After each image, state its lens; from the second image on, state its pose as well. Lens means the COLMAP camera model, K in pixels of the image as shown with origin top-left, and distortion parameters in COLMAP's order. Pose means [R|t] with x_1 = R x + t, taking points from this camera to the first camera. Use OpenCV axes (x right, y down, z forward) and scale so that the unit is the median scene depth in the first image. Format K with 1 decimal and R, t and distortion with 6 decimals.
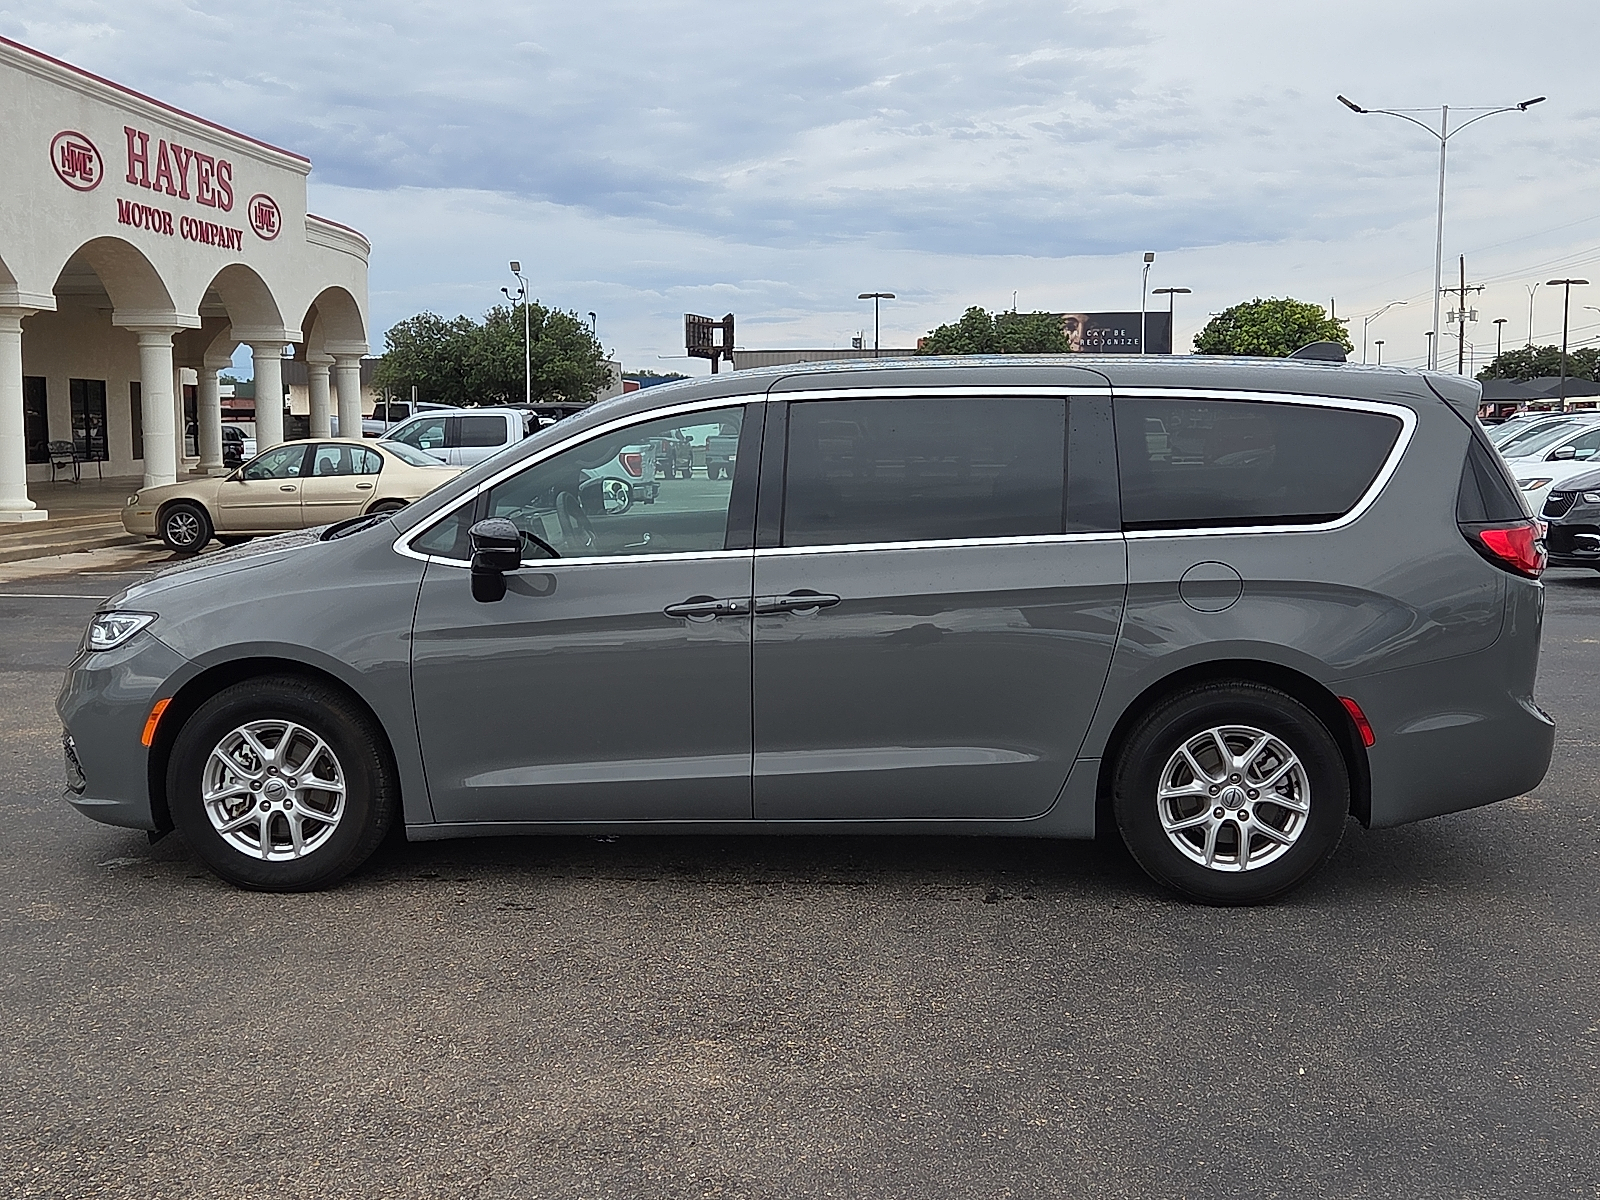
lens RADIAL K [[1967.4, 0, 796.7], [0, 1967.4, 596.5], [0, 0, 1]] dist [0.052143, 0.000000]
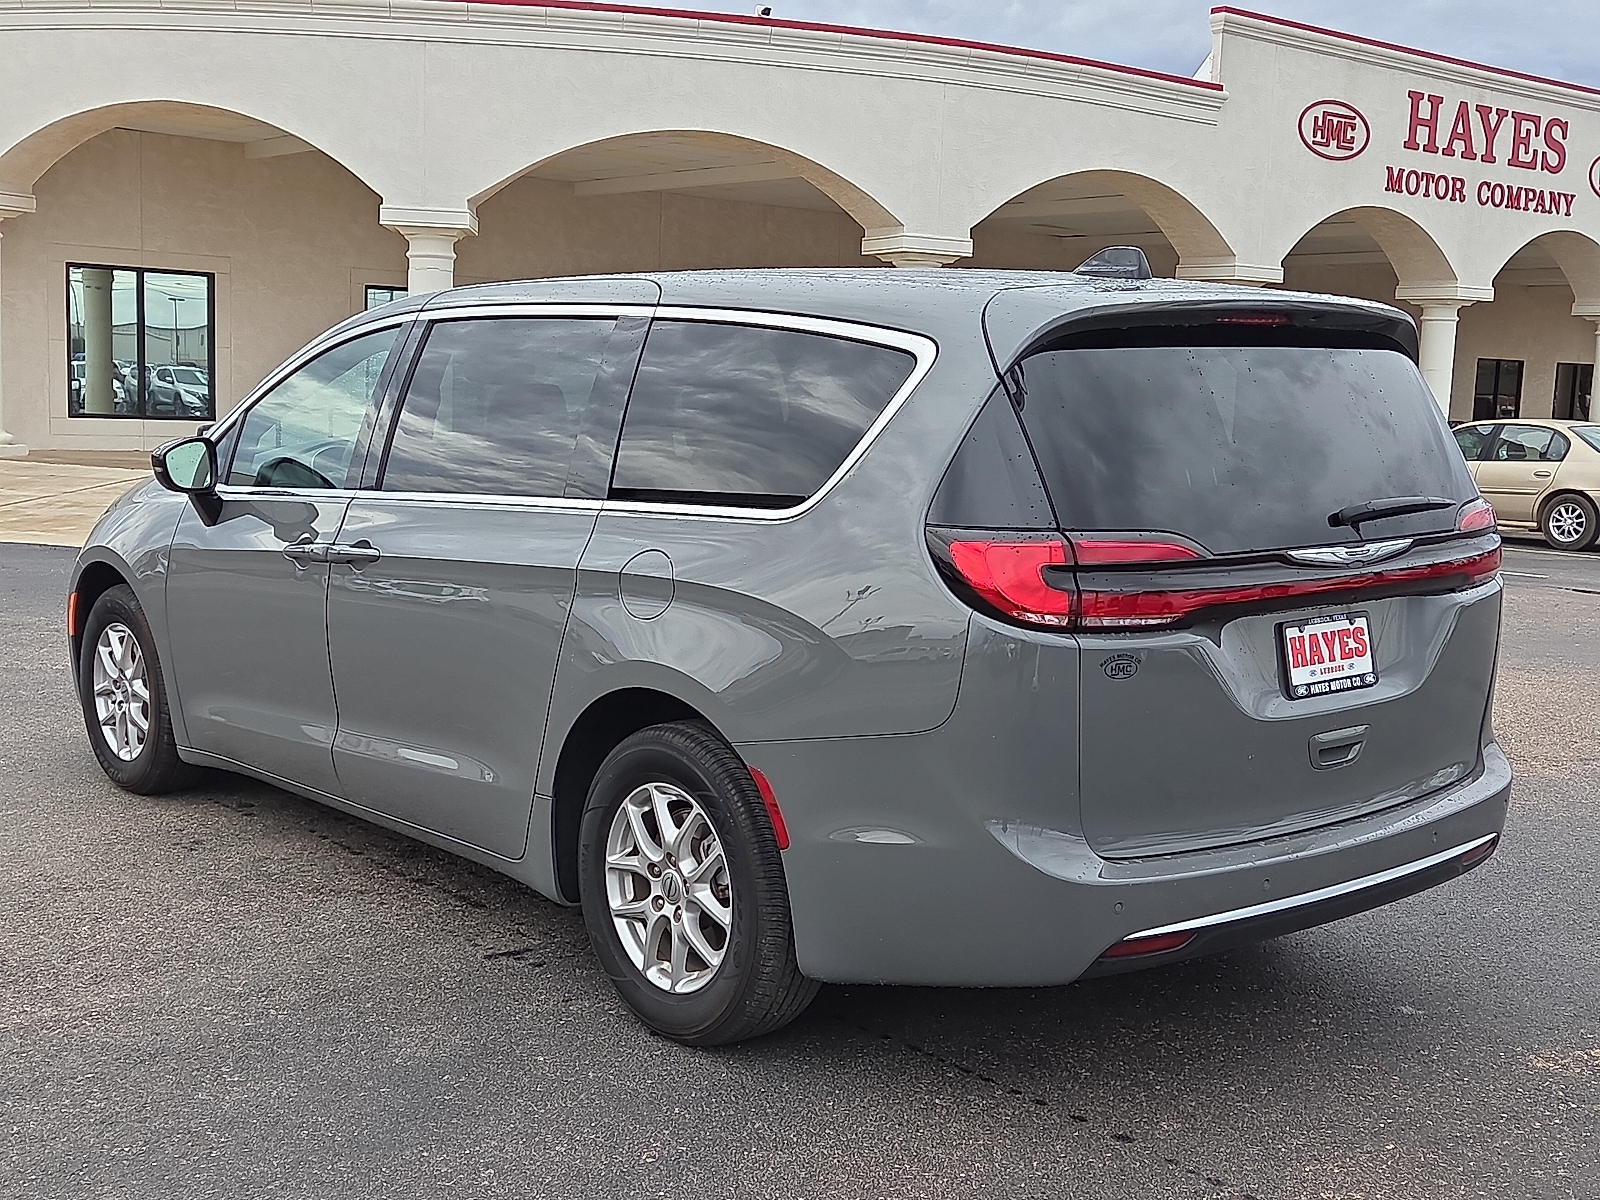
lens RADIAL K [[1967.4, 0, 799.6], [0, 1967.4, 609.4], [0, 0, 1]] dist [0.052143, 0.000000]
pose [[0.685749, 0.108441, -0.719715, 0.172587], [-0.100287, 0.993485, 0.054136, -0.008929], [0.720896, 0.035055, 0.692156, 0.125786]]
